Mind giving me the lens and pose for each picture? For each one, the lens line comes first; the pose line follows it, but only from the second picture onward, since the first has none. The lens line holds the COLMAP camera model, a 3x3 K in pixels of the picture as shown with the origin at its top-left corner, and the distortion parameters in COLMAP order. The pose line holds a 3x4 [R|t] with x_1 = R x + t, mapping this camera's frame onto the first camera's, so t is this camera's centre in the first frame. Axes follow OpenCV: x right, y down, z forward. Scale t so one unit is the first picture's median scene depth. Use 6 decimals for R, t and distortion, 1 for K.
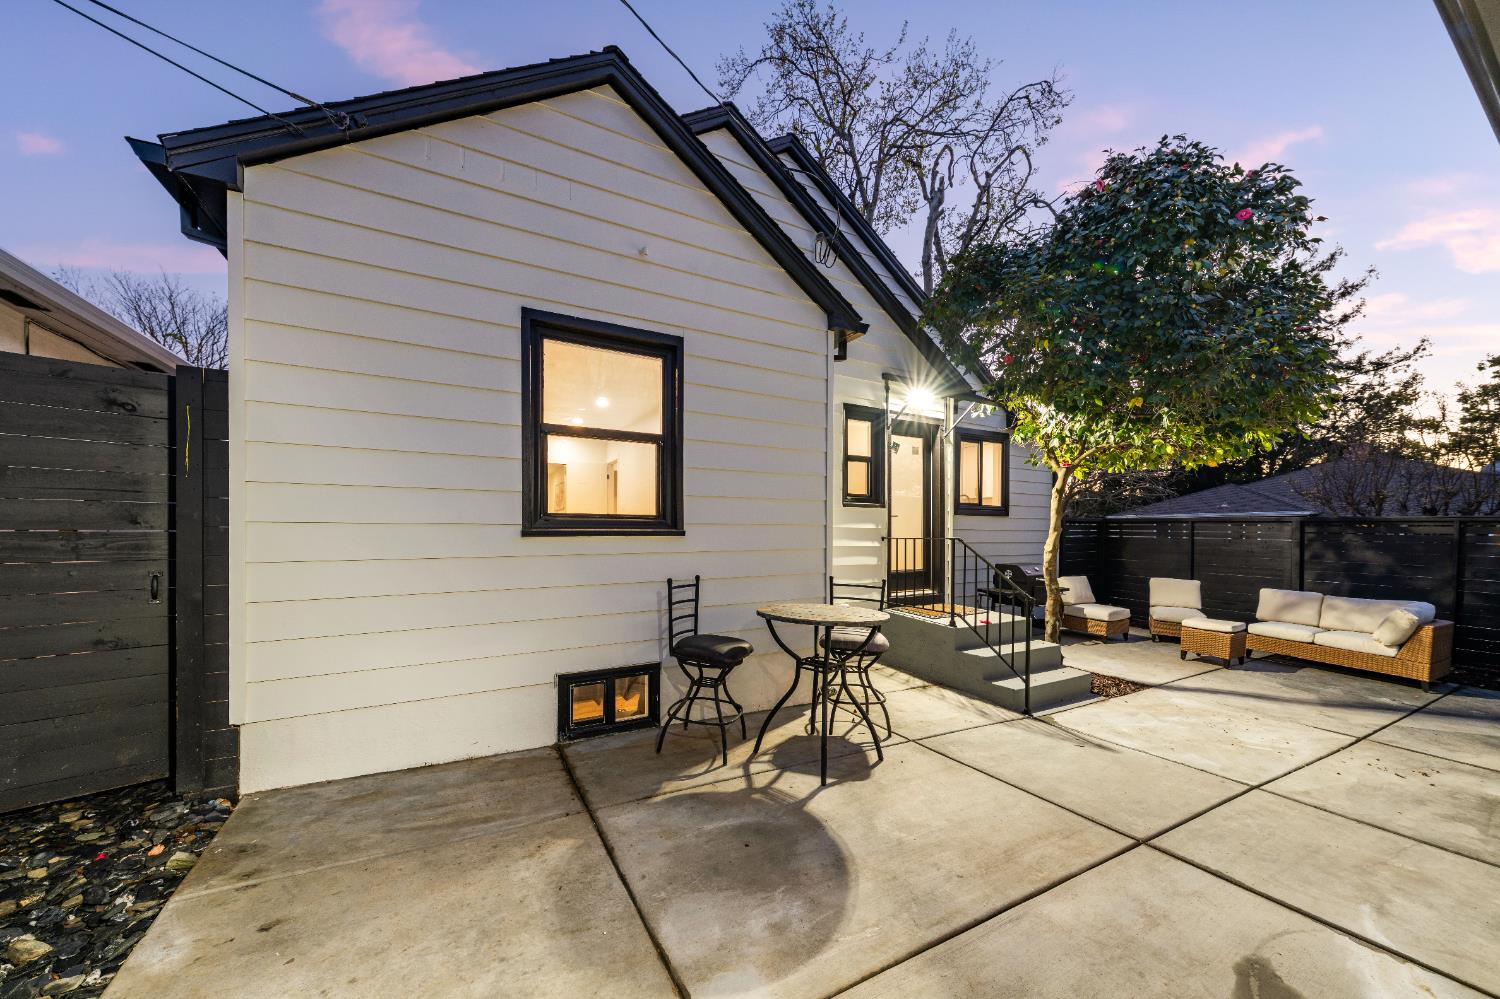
lens RADIAL K [[522.5, 0, 749.0], [0, 522.5, 539.6], [0, 0, 1]] dist [-0.000926, -0.000094]
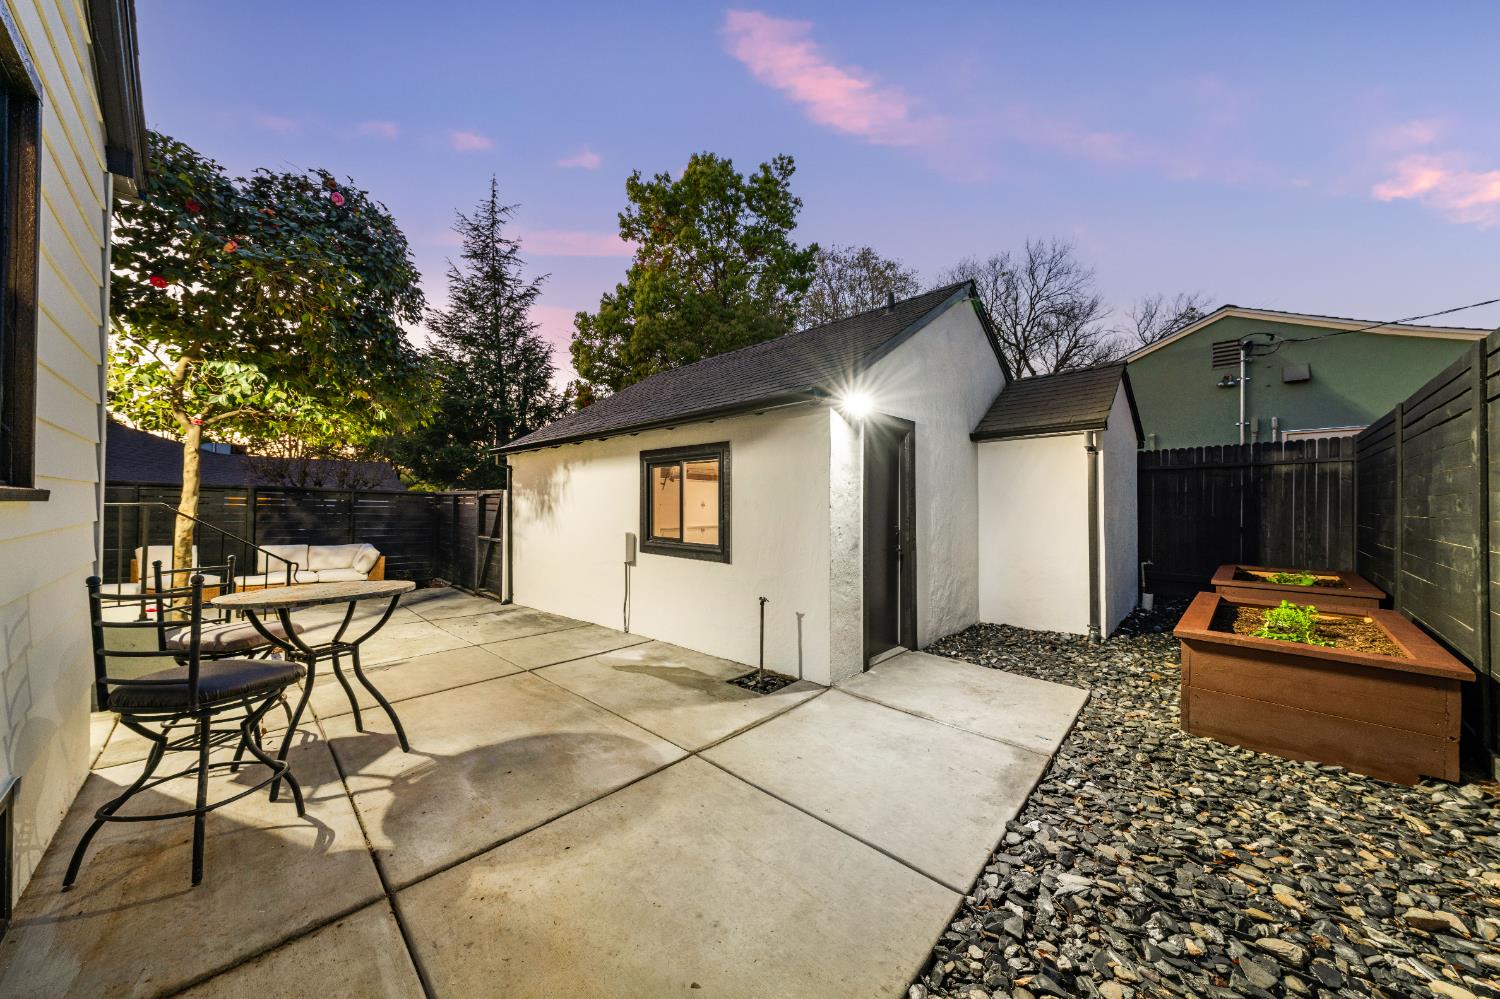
lens RADIAL K [[513.7, 0, 750.0], [0, 513.7, 499.5], [0, 0, 1]] dist [-0.000111, -0.000002]
pose [[-0.302594, 0.006080, 0.953100, -0.700096], [0.001180, 0.999981, -0.006005, -0.003753], [-0.953119, -0.000692, -0.302596, 0.470687]]
